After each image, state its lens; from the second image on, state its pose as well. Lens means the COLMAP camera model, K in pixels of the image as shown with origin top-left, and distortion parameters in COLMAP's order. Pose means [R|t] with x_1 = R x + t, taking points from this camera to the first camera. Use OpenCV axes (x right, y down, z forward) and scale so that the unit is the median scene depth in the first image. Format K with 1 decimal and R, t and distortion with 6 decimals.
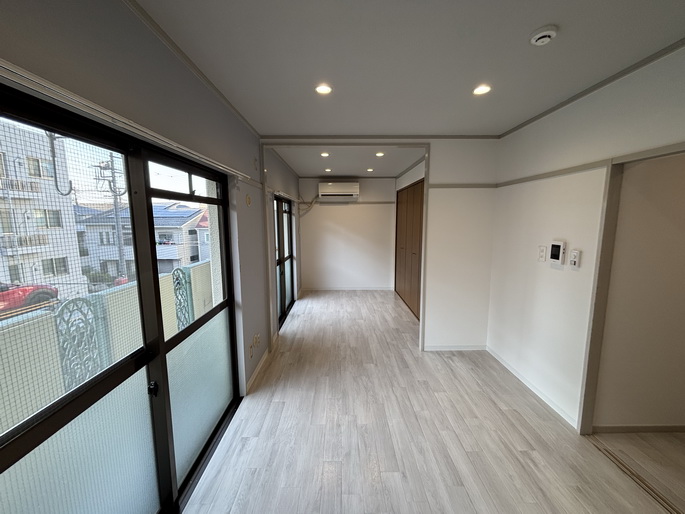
lens RADIAL K [[277.8, 0, 342.8], [0, 277.8, 258.5], [0, 0, 1]] dist [0.000380, 0.000041]
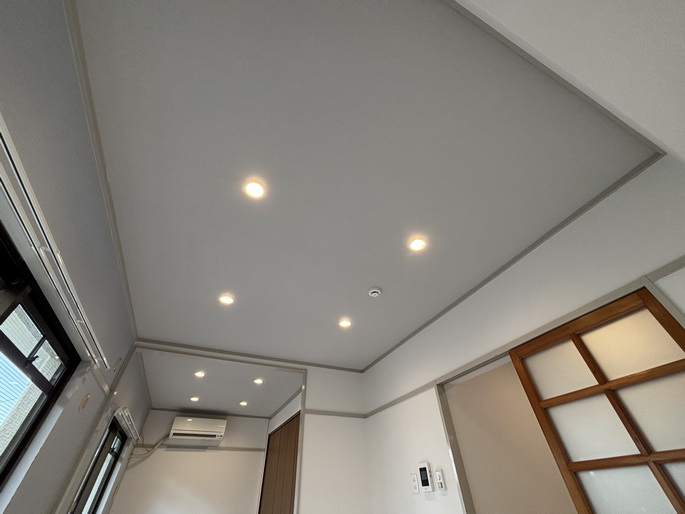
lens RADIAL K [[277.8, 0, 343.2], [0, 277.8, 256.0], [0, 0, 1]] dist [0.000380, 0.000041]
pose [[0.915556, 0.257520, 0.308935, -0.017707], [0.072649, 0.649602, -0.756795, 0.147736], [-0.395575, 0.715332, 0.576038, -0.030405]]
